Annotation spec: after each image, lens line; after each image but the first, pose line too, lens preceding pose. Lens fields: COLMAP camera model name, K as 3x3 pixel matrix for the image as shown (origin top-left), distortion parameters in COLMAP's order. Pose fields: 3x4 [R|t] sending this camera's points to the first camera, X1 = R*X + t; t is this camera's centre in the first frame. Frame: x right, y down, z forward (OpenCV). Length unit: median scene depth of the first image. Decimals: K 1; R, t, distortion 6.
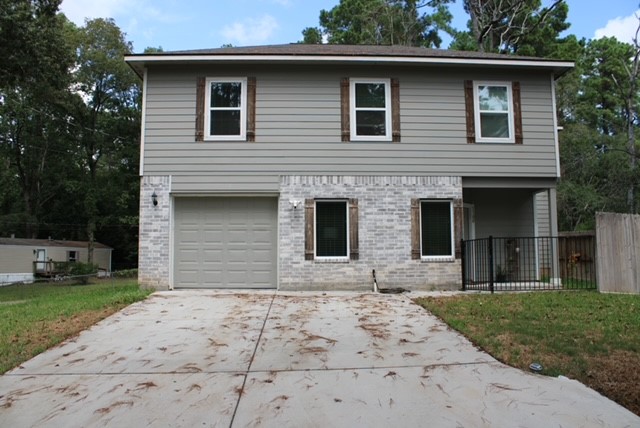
lens RADIAL K [[542.9, 0, 317.1], [0, 542.9, 215.4], [0, 0, 1]] dist [-0.111607, 0.014130]
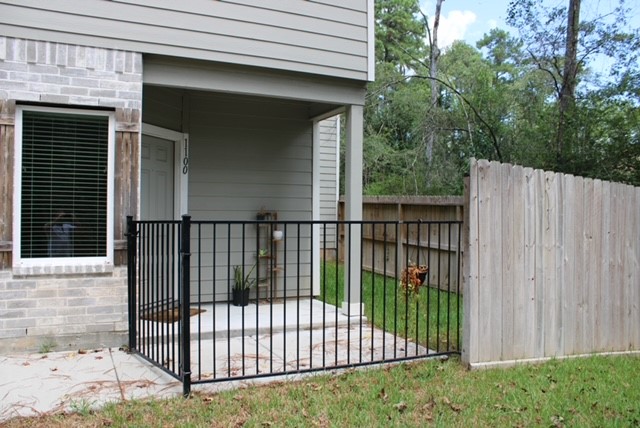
lens RADIAL K [[542.9, 0, 320.4], [0, 542.9, 214.9], [0, 0, 1]] dist [-0.111607, 0.014130]
pose [[0.918143, 0.014180, 0.395996, 0.238442], [-0.048276, 0.995918, 0.076268, 0.008248], [-0.393298, -0.089142, 0.915079, 0.593697]]
